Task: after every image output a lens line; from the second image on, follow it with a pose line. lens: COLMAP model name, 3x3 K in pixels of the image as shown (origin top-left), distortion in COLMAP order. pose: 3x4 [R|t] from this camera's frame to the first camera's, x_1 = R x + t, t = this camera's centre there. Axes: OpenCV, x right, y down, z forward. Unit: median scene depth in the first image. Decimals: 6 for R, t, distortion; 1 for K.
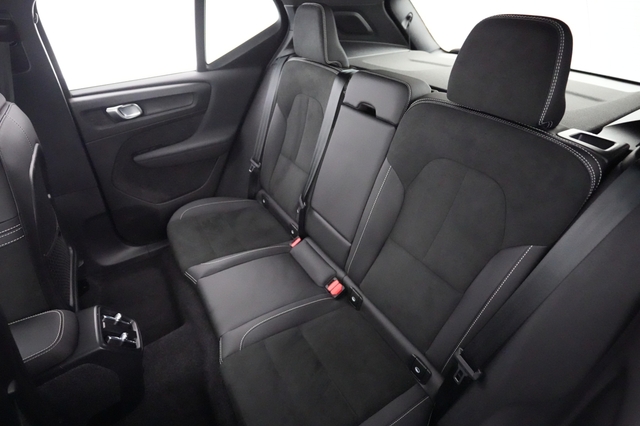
lens RADIAL K [[314.4, 0, 322.5], [0, 314.4, 213.1], [0, 0, 1]] dist [0.000338, 0.000078]
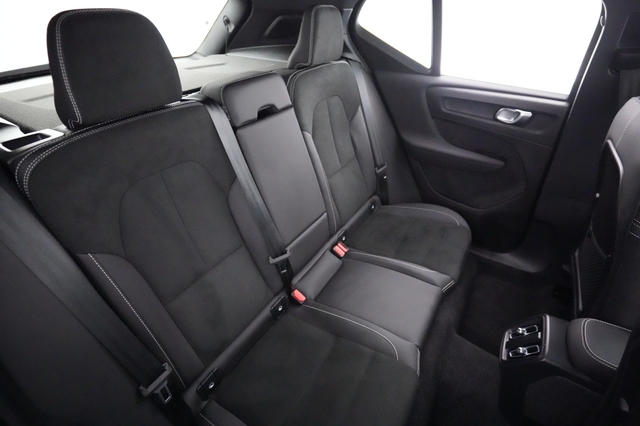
lens RADIAL K [[314.4, 0, 322.5], [0, 314.4, 213.1], [0, 0, 1]] dist [0.000338, 0.000078]
pose [[-0.406008, -0.541547, 0.736128, -0.699930], [0.537748, 0.509717, 0.671577, -0.629430], [-0.738907, 0.668517, 0.084267, 0.865689]]
